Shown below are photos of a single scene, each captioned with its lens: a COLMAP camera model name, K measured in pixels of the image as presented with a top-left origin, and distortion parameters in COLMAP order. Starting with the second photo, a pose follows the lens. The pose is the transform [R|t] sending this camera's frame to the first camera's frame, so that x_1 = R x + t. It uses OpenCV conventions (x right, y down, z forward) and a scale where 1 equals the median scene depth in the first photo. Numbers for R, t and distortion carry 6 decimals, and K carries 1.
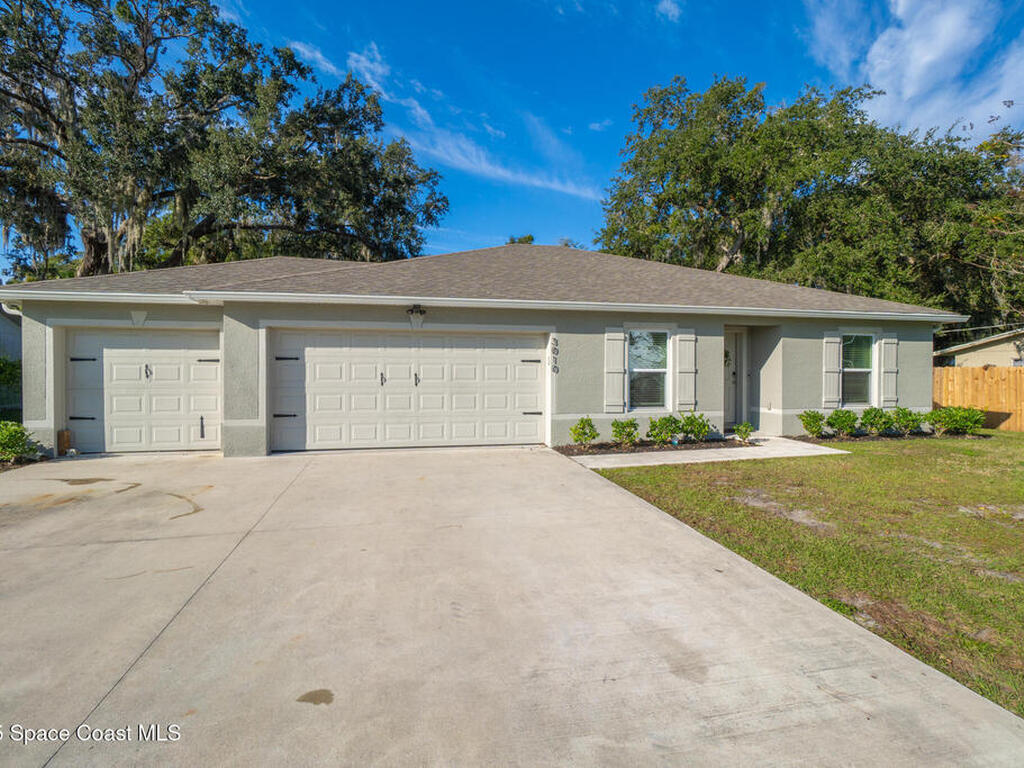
lens RADIAL K [[496.5, 0, 507.8], [0, 496.5, 383.1], [0, 0, 1]] dist [-0.002082, -0.000559]
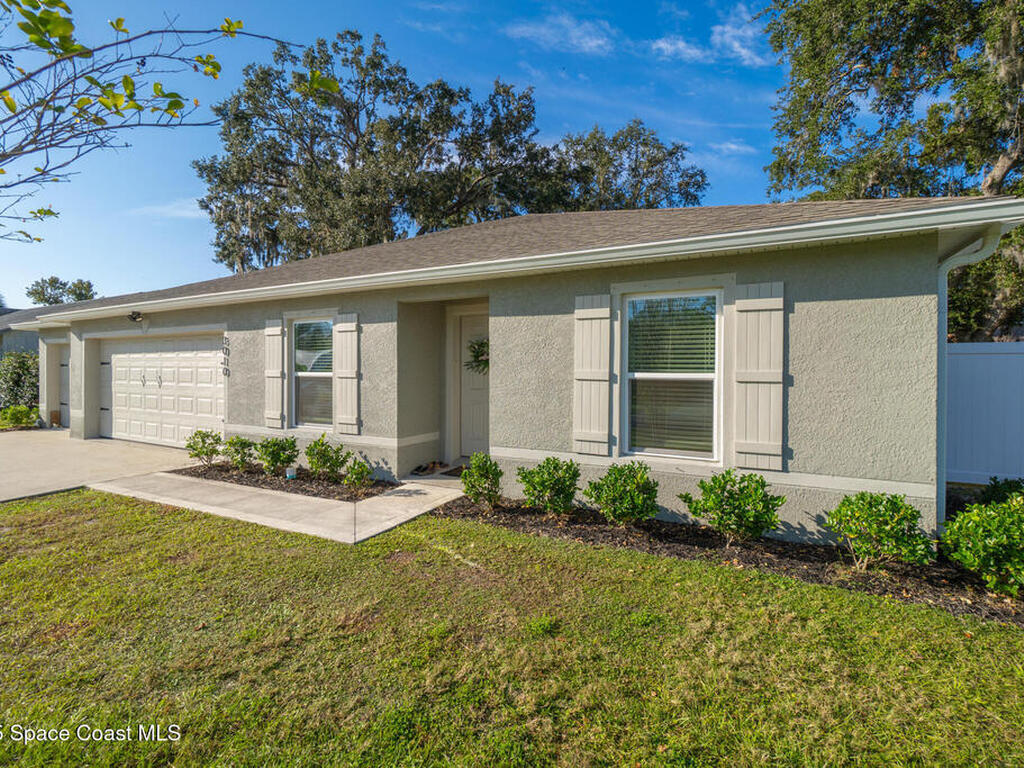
lens RADIAL K [[496.5, 0, 520.4], [0, 496.5, 382.8], [0, 0, 1]] dist [-0.002082, -0.000559]
pose [[0.759043, 0.022179, -0.650663, 0.881596], [-0.007941, 0.999661, 0.024812, -0.030311], [0.650993, -0.013666, 0.758961, 0.566058]]
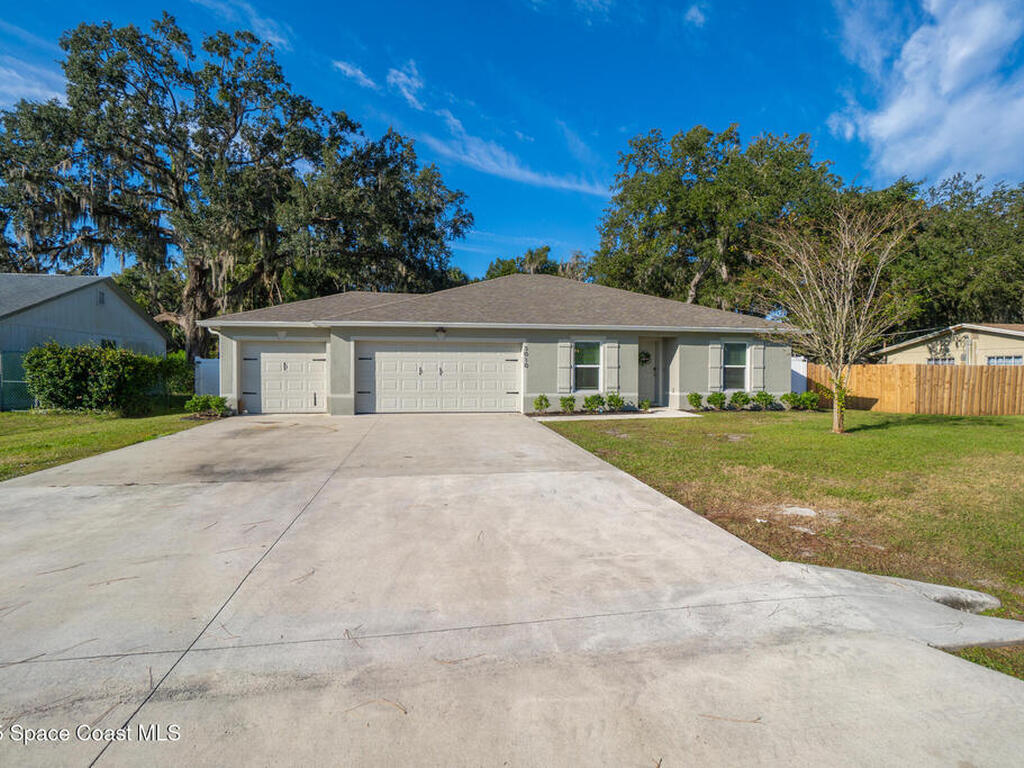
lens RADIAL K [[496.5, 0, 512.9], [0, 496.5, 380.3], [0, 0, 1]] dist [-0.002082, -0.000559]
pose [[0.998725, 0.001988, -0.050448, 0.112955], [-0.002313, 0.999977, -0.006388, 0.025840], [0.050434, 0.006496, 0.998706, -0.514129]]
